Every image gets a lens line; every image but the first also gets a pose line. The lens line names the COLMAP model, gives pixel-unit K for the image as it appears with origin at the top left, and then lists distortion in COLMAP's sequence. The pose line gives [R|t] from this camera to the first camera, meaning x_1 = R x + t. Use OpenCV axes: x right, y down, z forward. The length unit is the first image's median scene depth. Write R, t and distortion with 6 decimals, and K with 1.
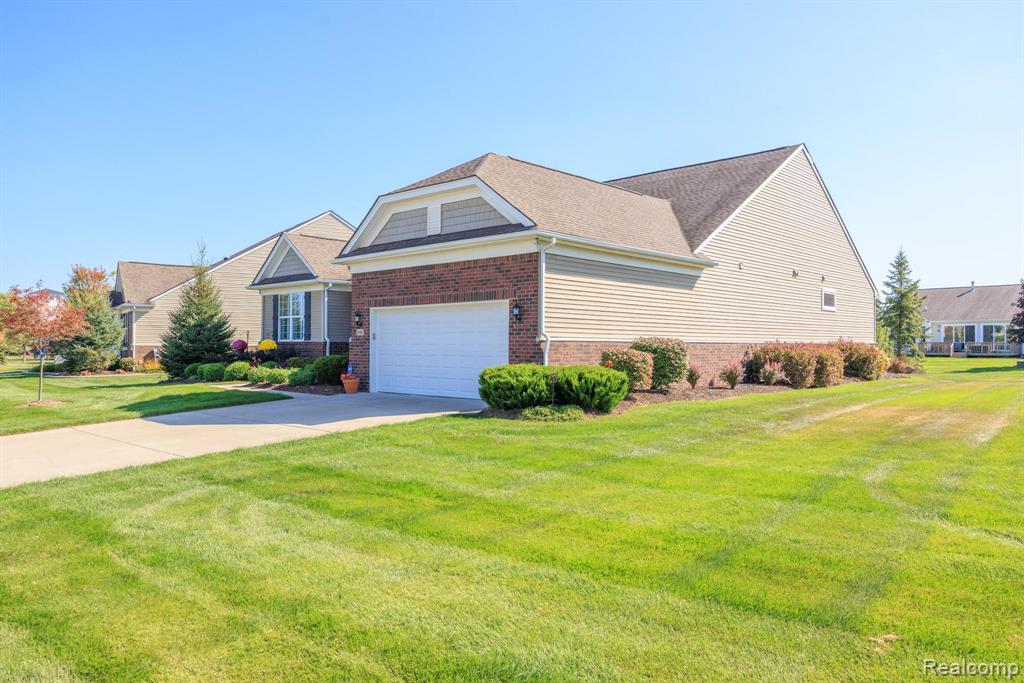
lens RADIAL K [[733.4, 0, 512.0], [0, 733.4, 341.5], [0, 0, 1]] dist [-0.000406, 0.000003]
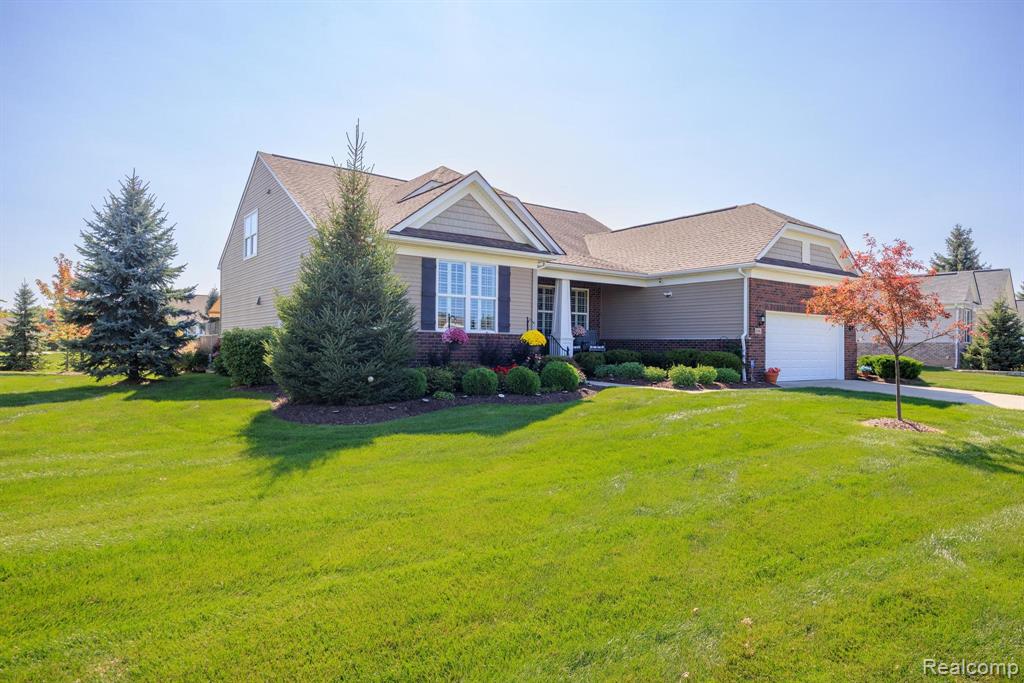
lens RADIAL K [[629.7, 0, 512.0], [0, 629.7, 341.5], [0, 0, 1]] dist [-0.007689, -0.000352]
pose [[0.170385, 0.006623, 0.985355, -1.244263], [-0.017353, 0.999843, -0.003720, 0.013908], [-0.985225, -0.016465, 0.170473, 1.221936]]
